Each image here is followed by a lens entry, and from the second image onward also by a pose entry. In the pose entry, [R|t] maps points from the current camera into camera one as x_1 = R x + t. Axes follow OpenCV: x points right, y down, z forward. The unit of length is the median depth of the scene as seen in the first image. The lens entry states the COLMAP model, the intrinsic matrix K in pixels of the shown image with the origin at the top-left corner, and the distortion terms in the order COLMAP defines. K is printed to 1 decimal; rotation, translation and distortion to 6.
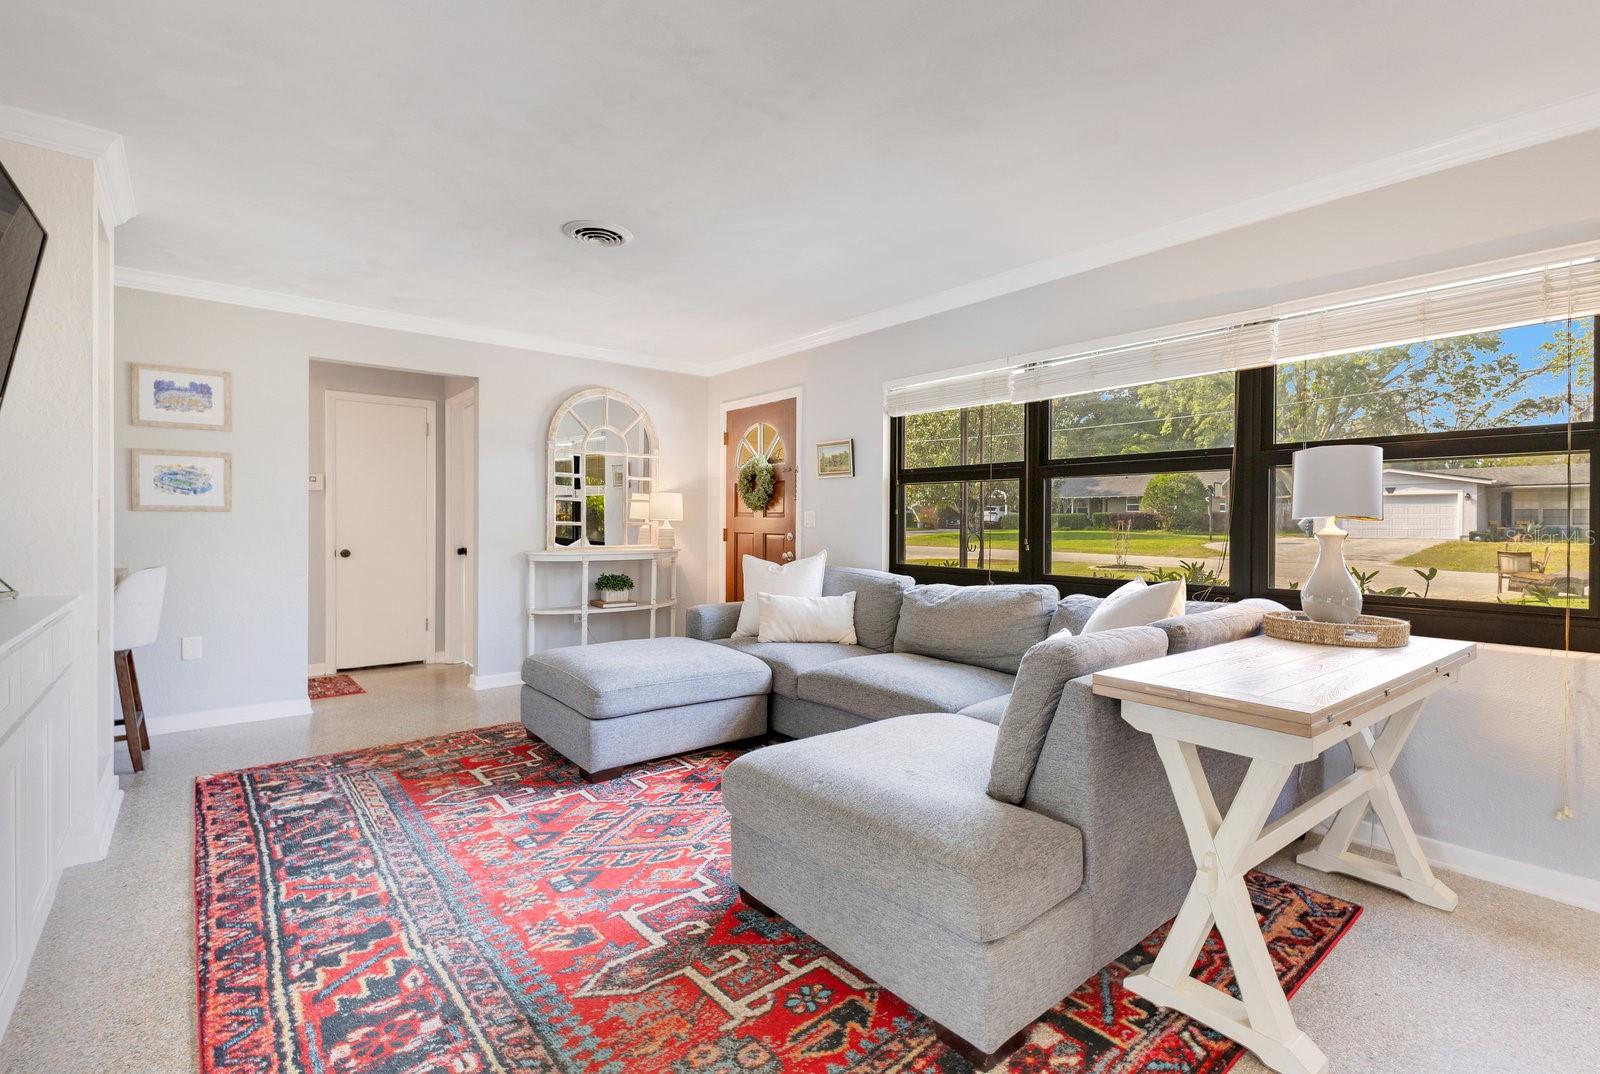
lens RADIAL K [[730.6, 0, 801.9], [0, 730.6, 520.4], [0, 0, 1]] dist [0.017407, -0.004105]
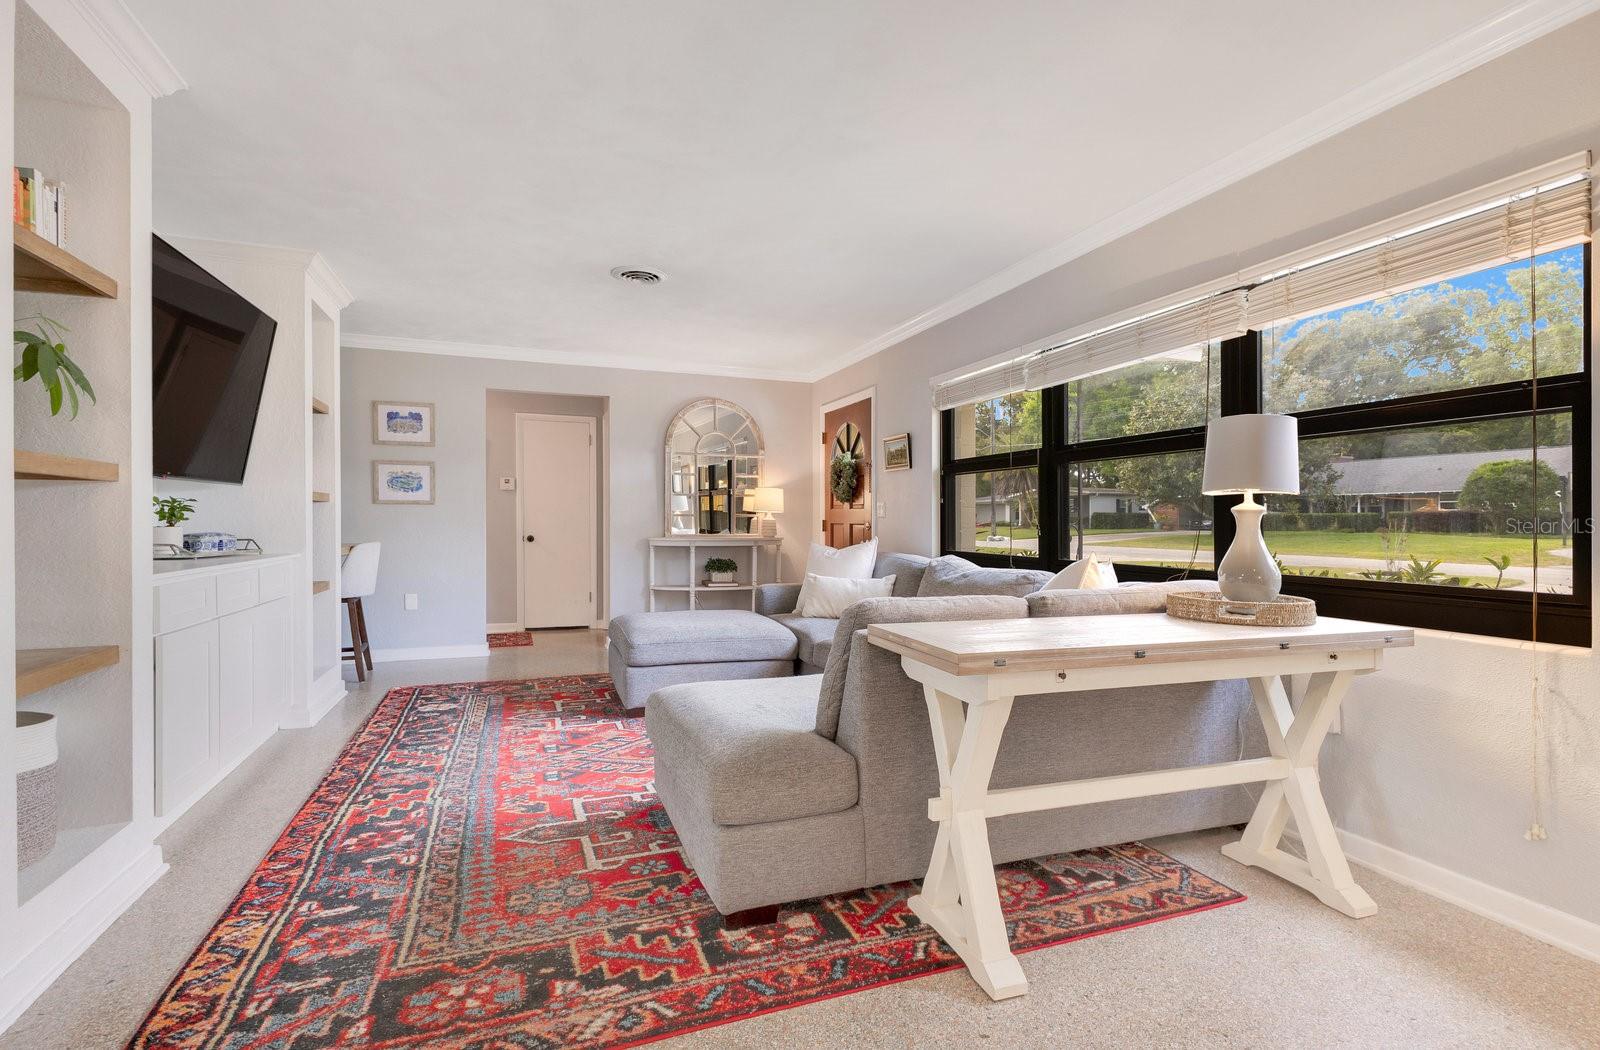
lens RADIAL K [[728.5, 0, 817.7], [0, 728.5, 525.3], [0, 0, 1]] dist [0.010172, 0.000275]
pose [[0.943459, -0.000089, -0.331489, 0.489016], [0.000271, 1.000000, 0.000504, 0.036968], [0.331489, -0.000566, 0.943459, -0.071073]]
